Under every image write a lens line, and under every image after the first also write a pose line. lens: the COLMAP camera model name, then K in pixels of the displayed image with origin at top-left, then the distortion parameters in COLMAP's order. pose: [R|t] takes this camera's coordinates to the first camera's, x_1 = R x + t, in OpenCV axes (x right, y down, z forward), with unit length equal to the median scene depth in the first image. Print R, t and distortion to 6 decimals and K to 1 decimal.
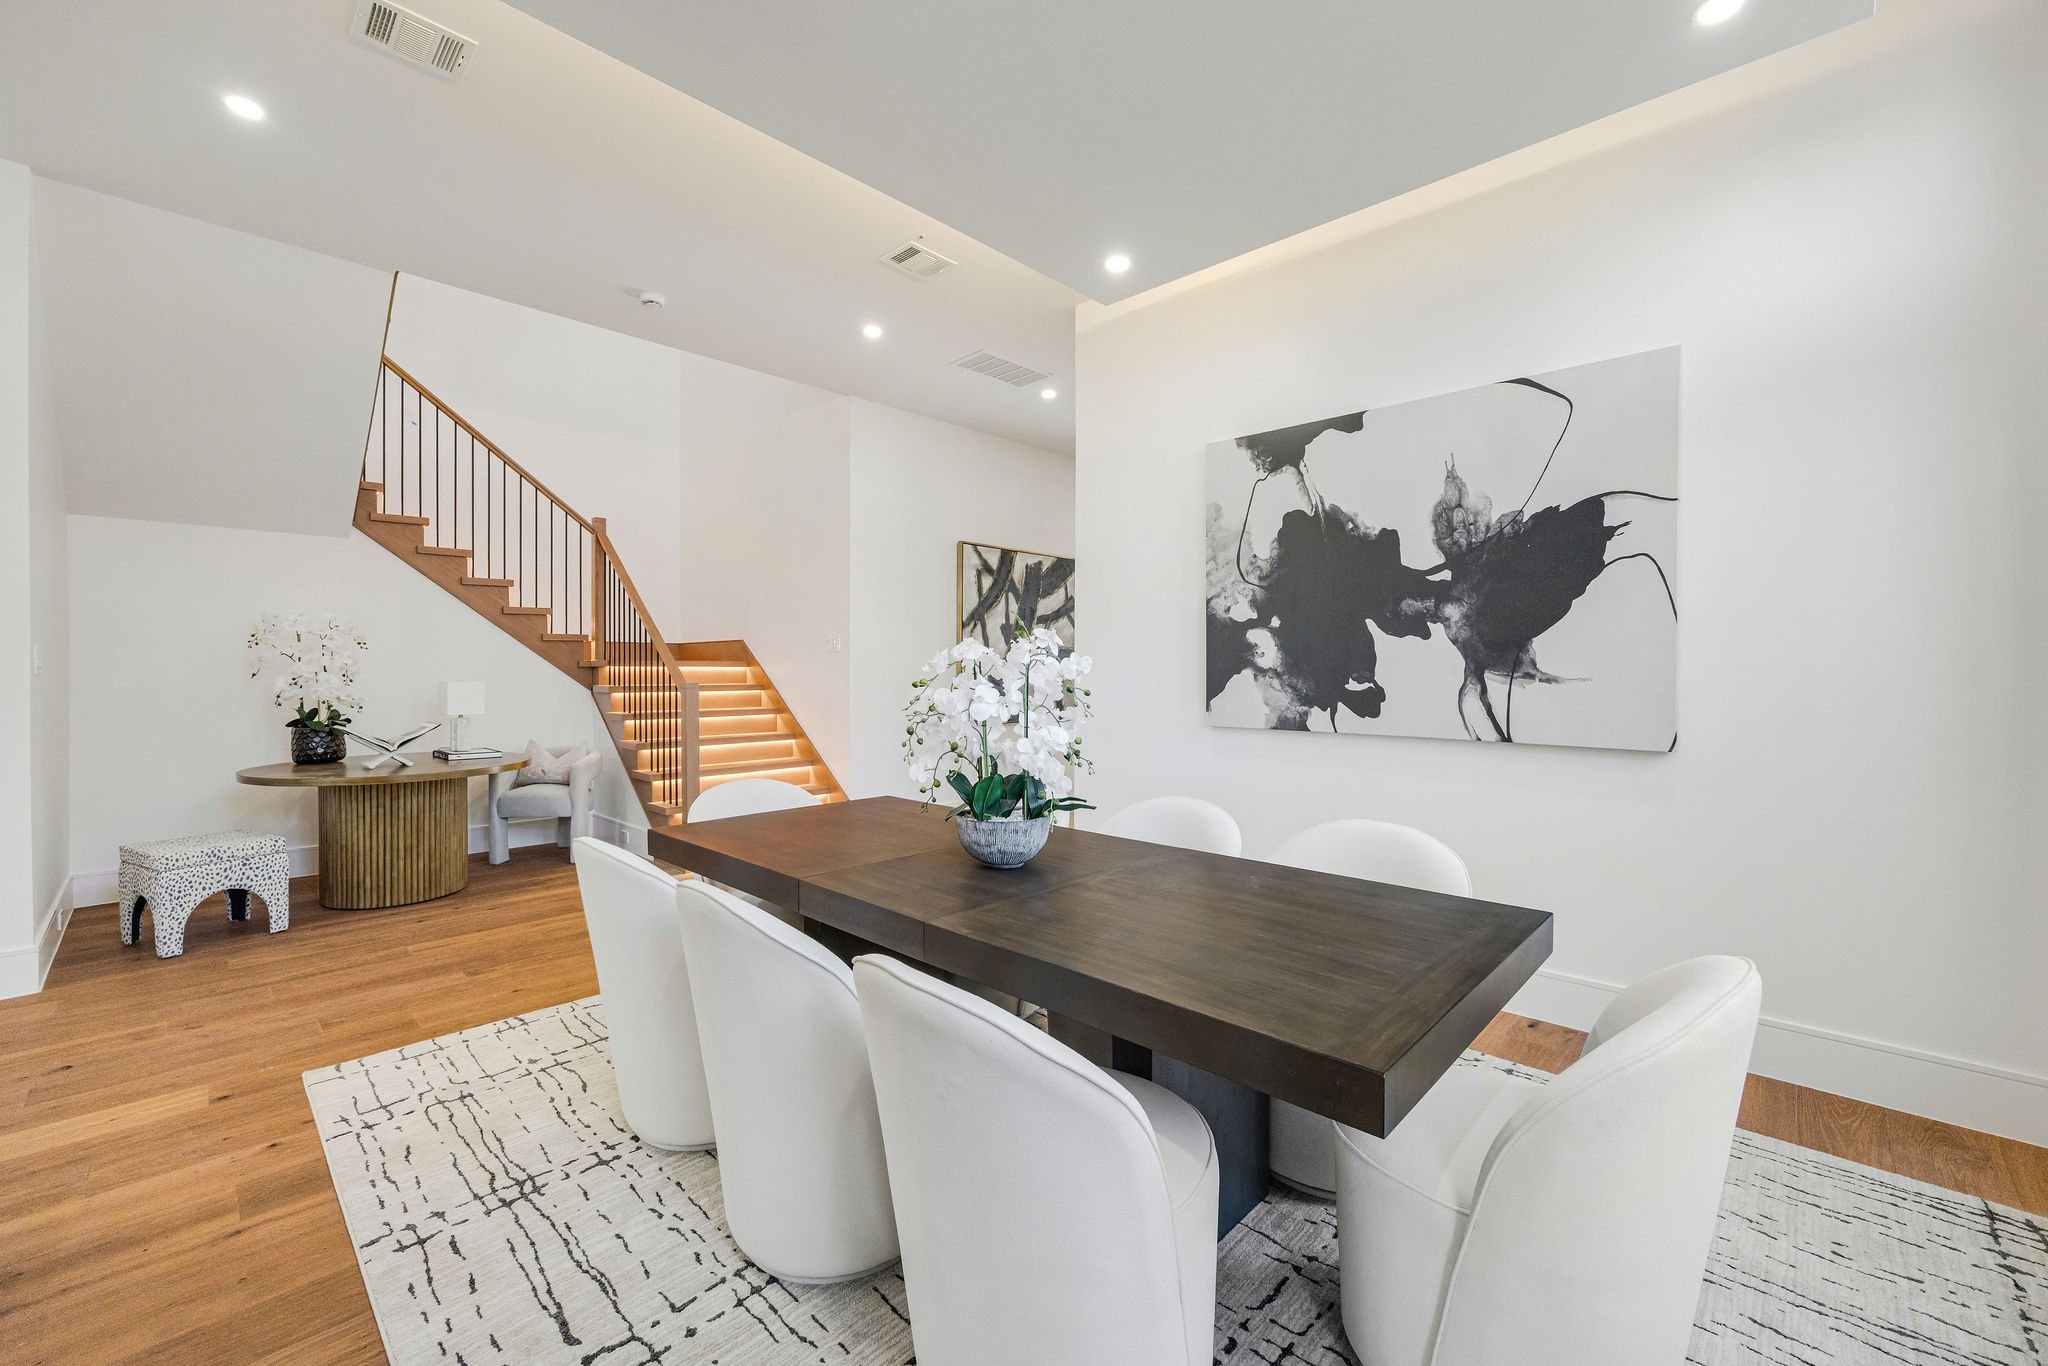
lens RADIAL K [[813.4, 0, 1015.3], [0, 813.4, 676.2], [0, 0, 1]] dist [-0.007883, 0.001958]
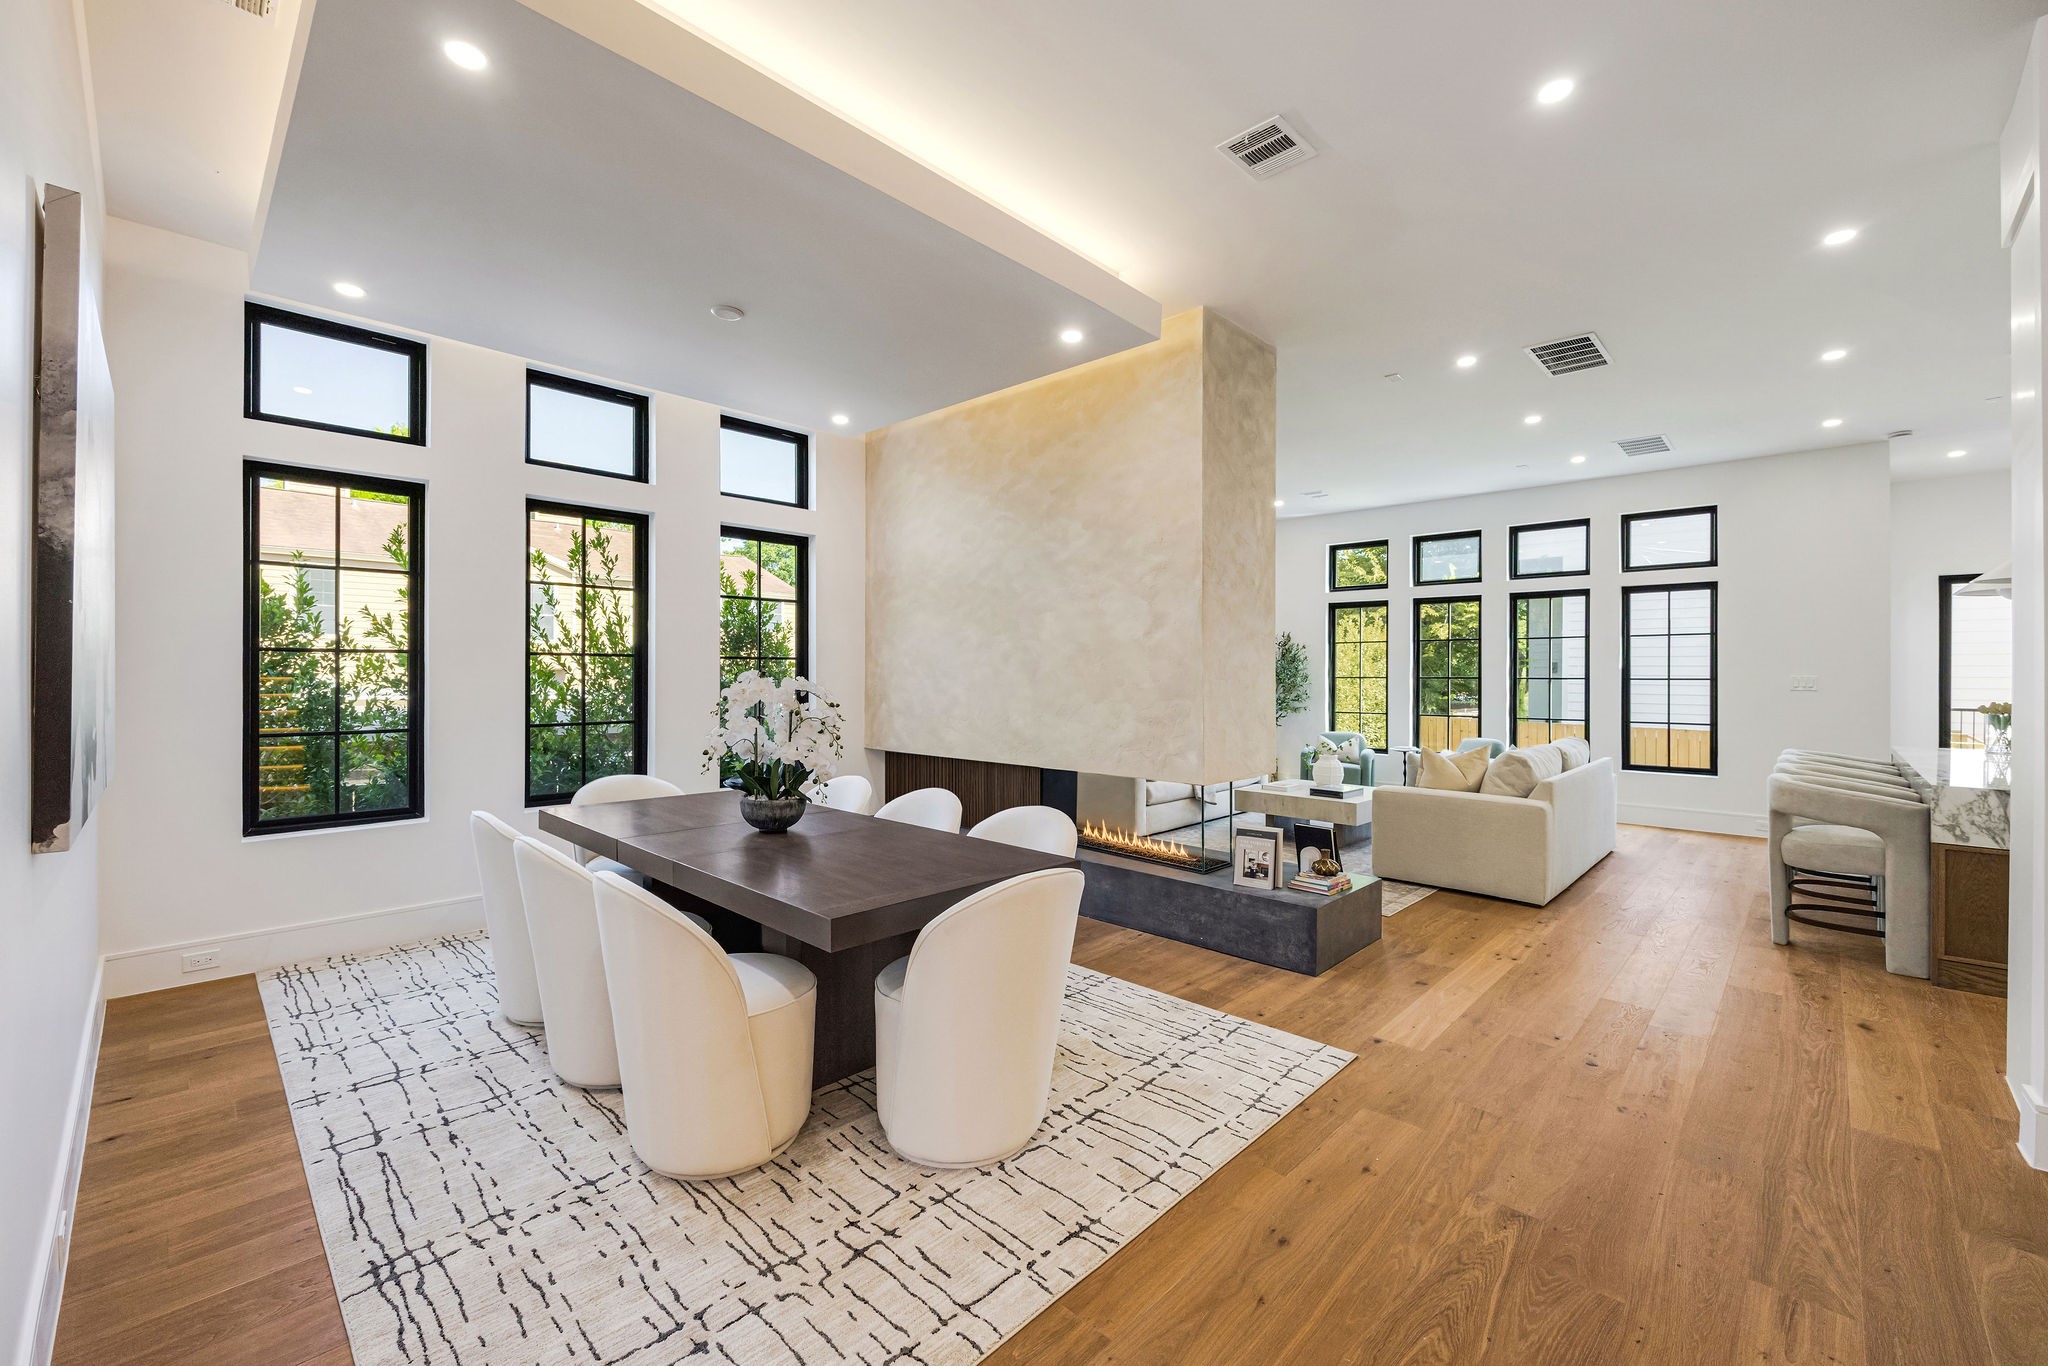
lens RADIAL K [[830.9, 0, 1017.7], [0, 830.9, 680.0], [0, 0, 1]] dist [-0.005586, 0.002151]
pose [[-0.999981, -0.004432, 0.004316, -0.315000], [-0.004373, 0.999897, 0.013672, -0.043116], [-0.004376, 0.013653, -0.999897, 1.708460]]
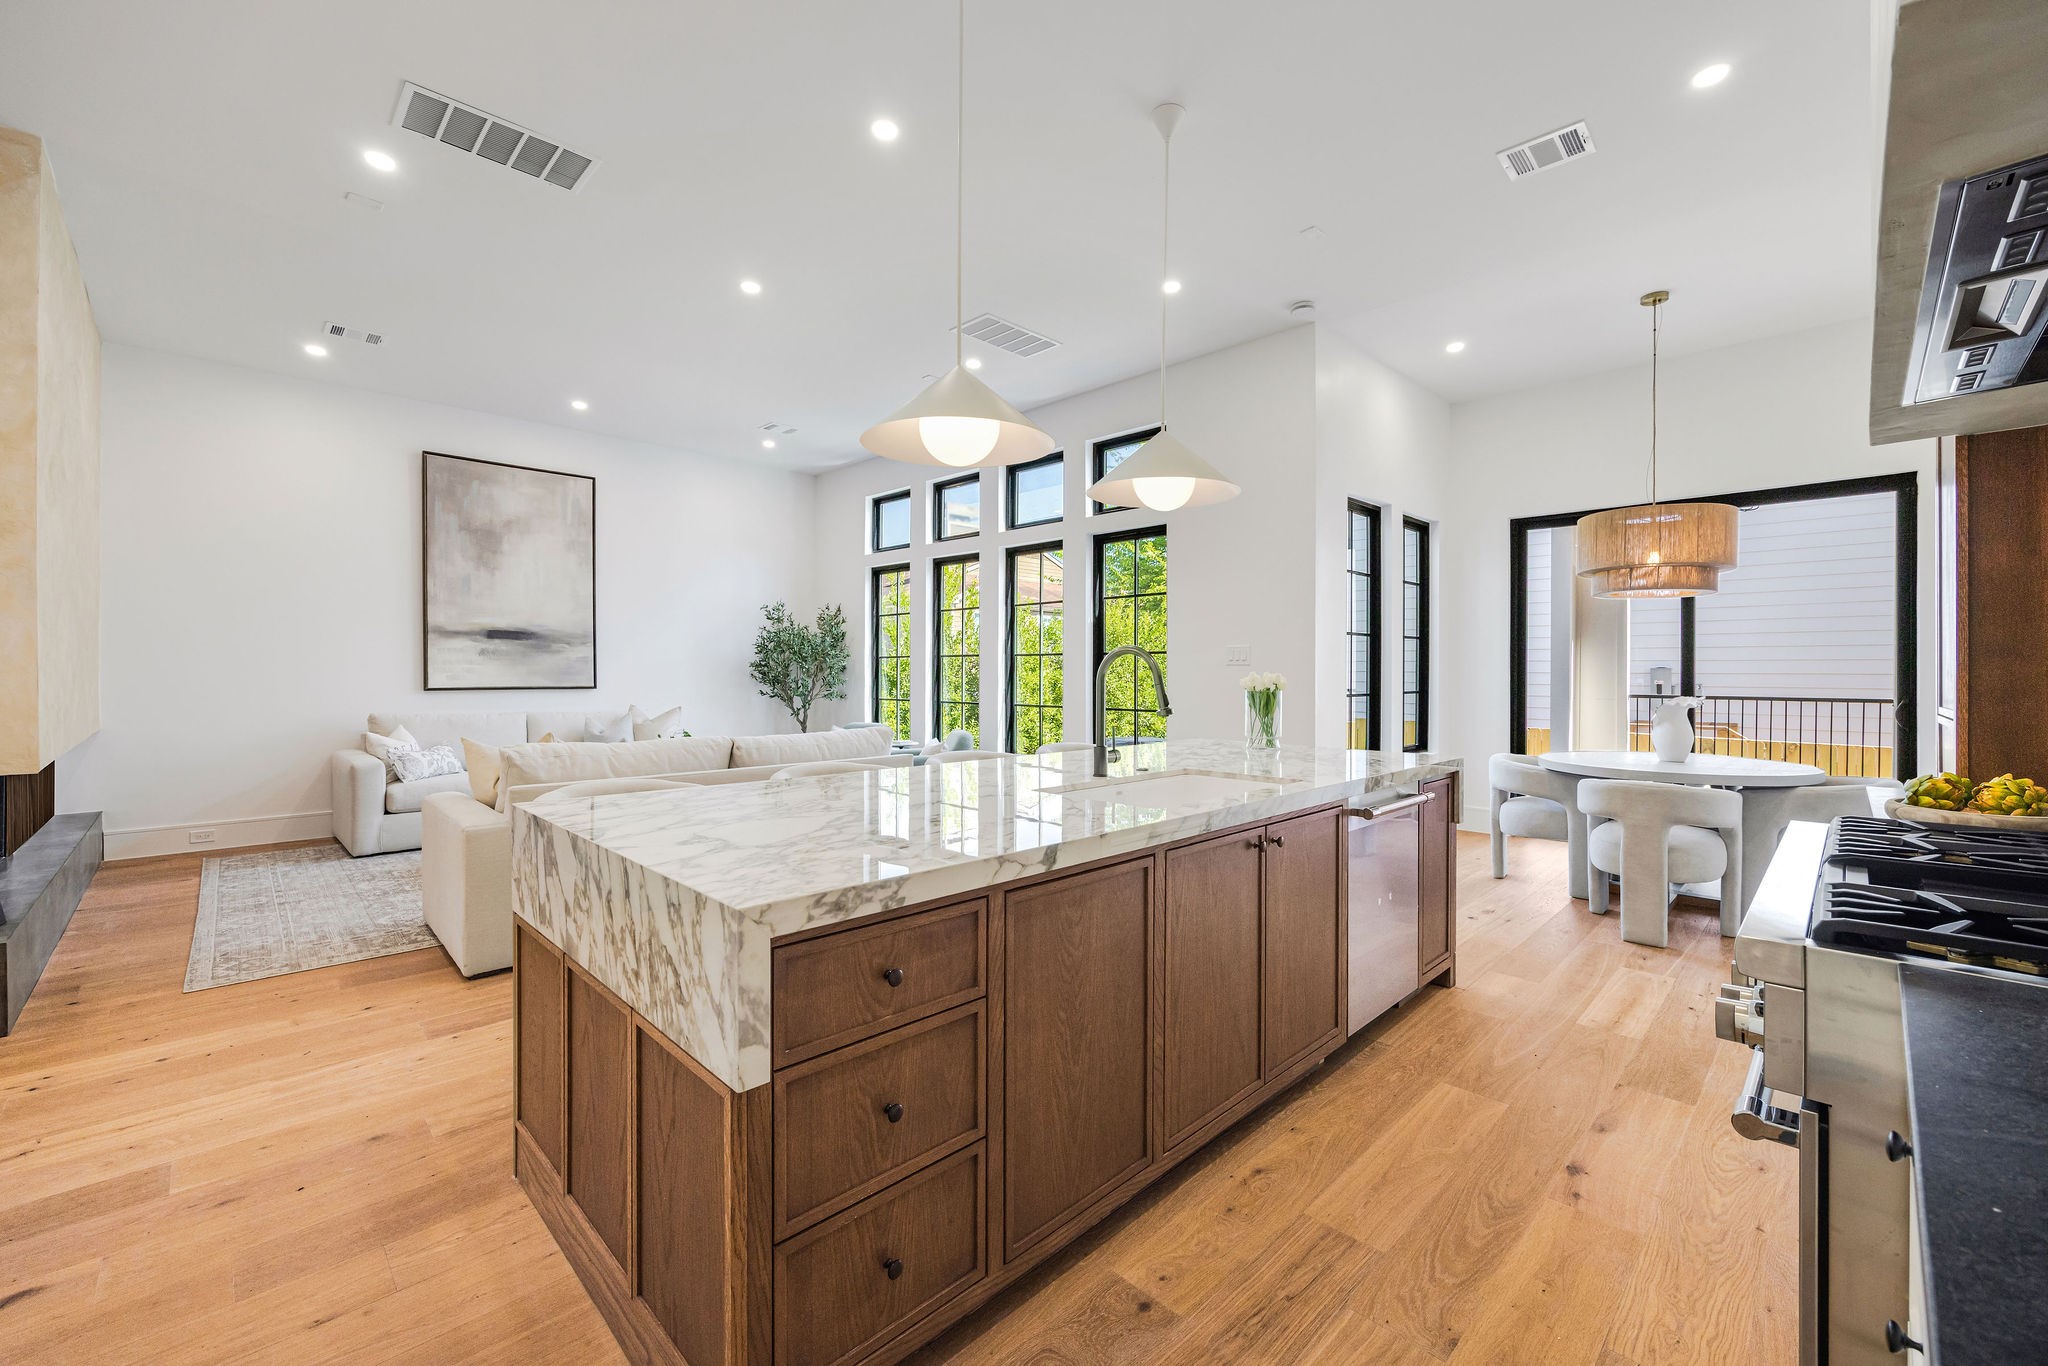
lens RADIAL K [[813.4, 0, 1021.3], [0, 813.4, 677.1], [0, 0, 1]] dist [-0.007883, 0.001958]
pose [[-0.999714, -0.003729, 0.023623, -1.949871], [-0.003347, 0.999863, 0.016191, 0.004824], [-0.023680, 0.016107, -0.999590, 1.148884]]
